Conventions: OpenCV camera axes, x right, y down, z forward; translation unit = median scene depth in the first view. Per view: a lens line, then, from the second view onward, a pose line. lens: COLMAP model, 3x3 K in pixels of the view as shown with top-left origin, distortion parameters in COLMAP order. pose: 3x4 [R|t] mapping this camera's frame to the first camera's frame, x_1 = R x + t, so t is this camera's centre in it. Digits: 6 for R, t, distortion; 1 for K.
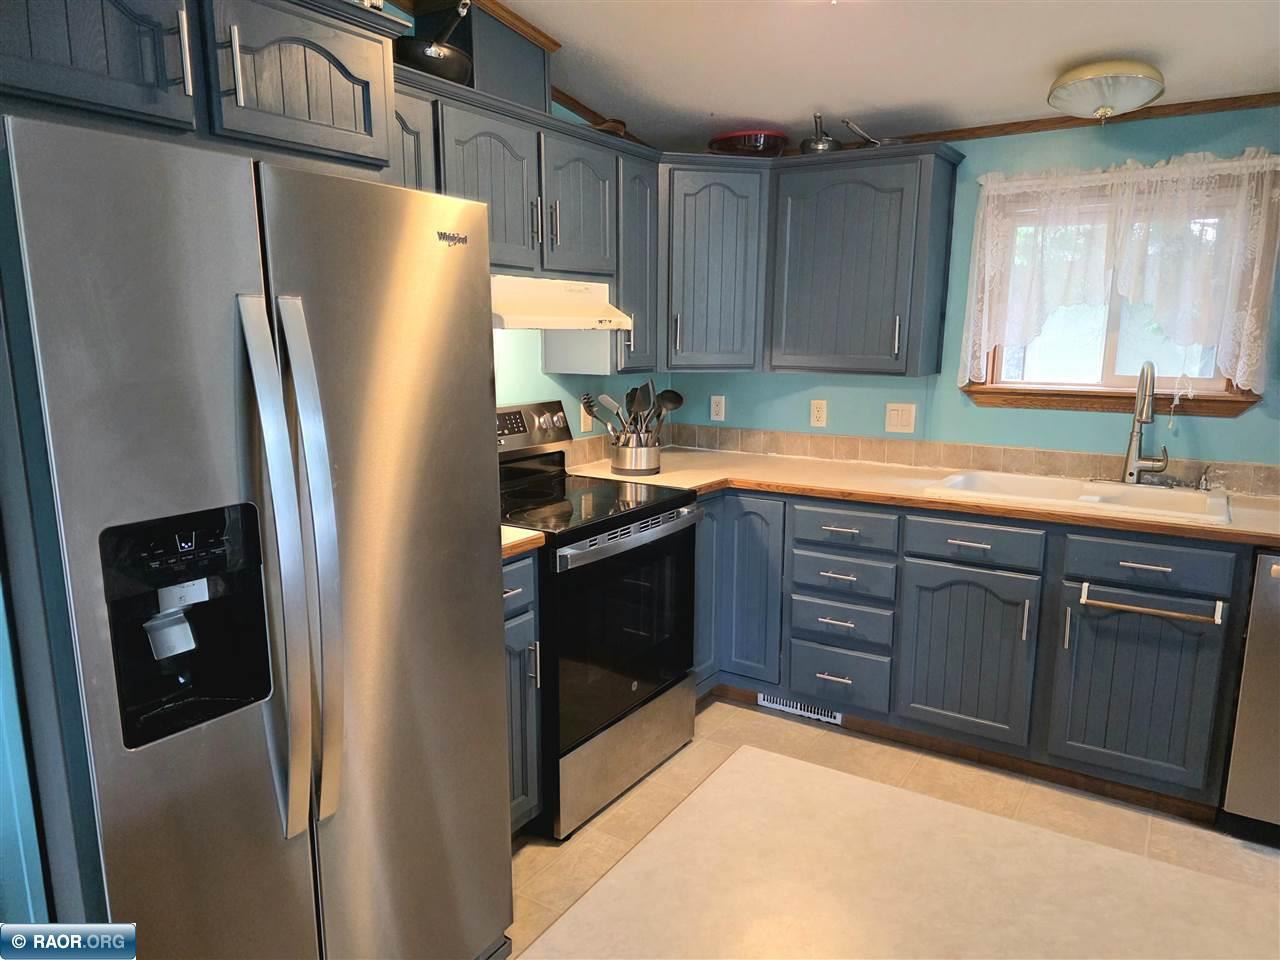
lens RADIAL K [[866.2, 0, 653.3], [0, 866.2, 480.7], [0, 0, 1]] dist [0.100796, -0.109954]
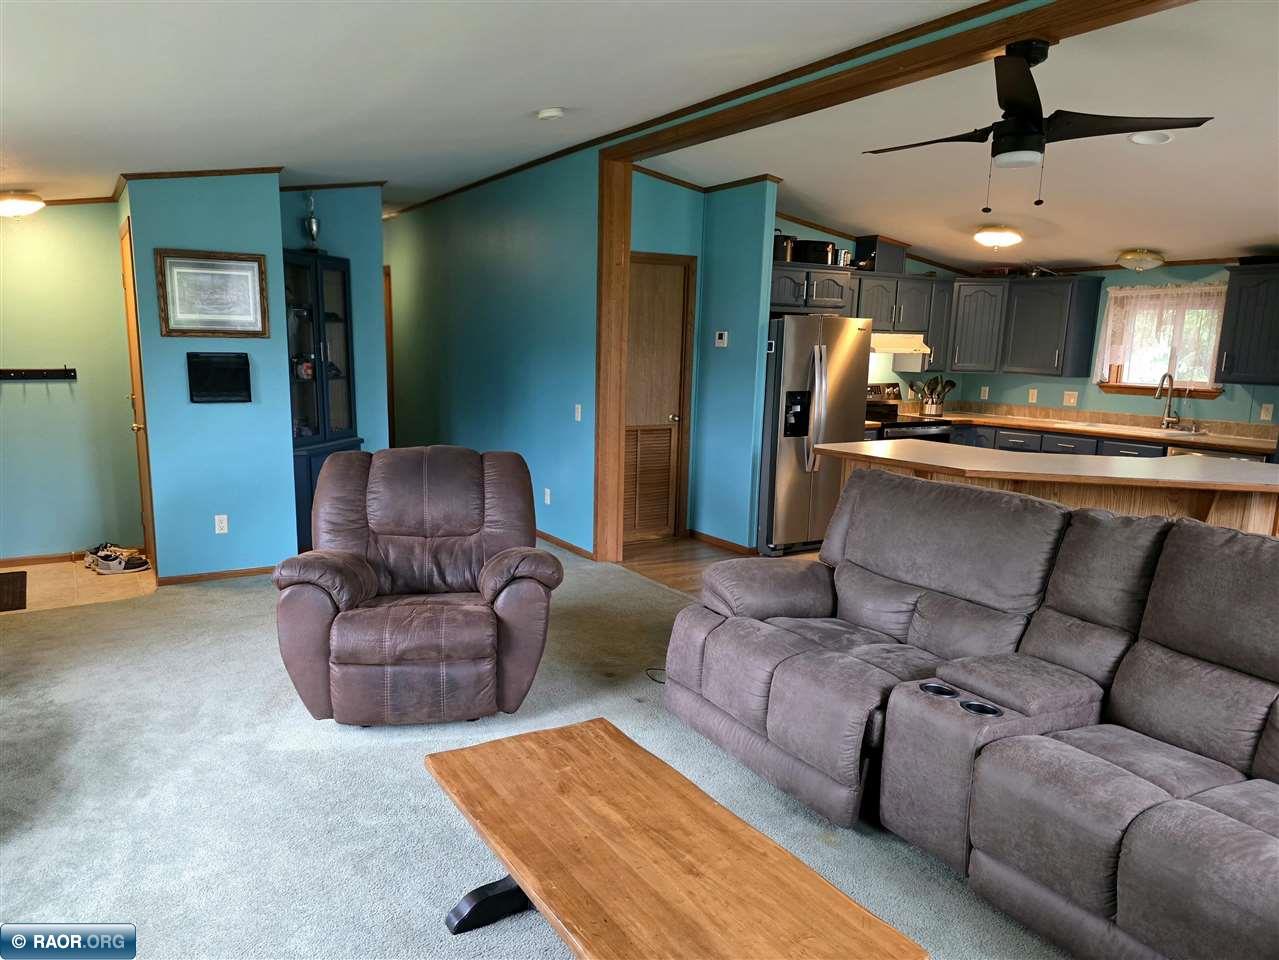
lens RADIAL K [[900.1, 0, 575.8], [0, 900.1, 517.1], [0, 0, 1]] dist [0.001290, -0.003682]
pose [[0.874115, 0.102625, -0.474753, 0.333839], [-0.096207, 0.994641, 0.037869, 0.268319], [0.476095, 0.012572, 0.879304, -1.604574]]
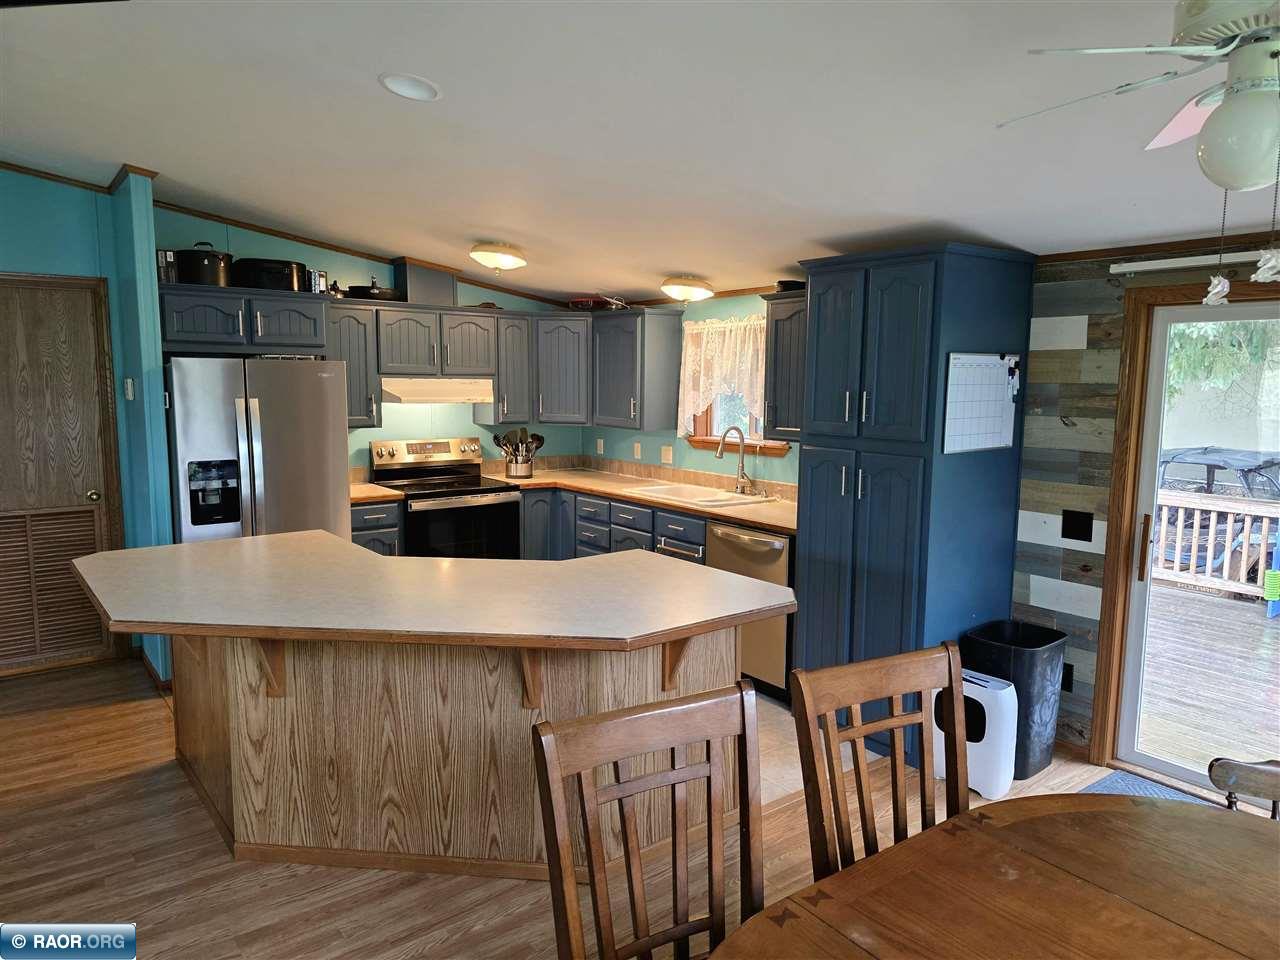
lens RADIAL K [[866.2, 0, 653.3], [0, 866.2, 480.7], [0, 0, 1]] dist [0.100796, -0.109954]
pose [[0.936495, 0.043952, -0.347916, 0.956401], [-0.063628, 0.996944, -0.045325, 0.066498], [0.344860, 0.064584, 0.936430, -0.688350]]
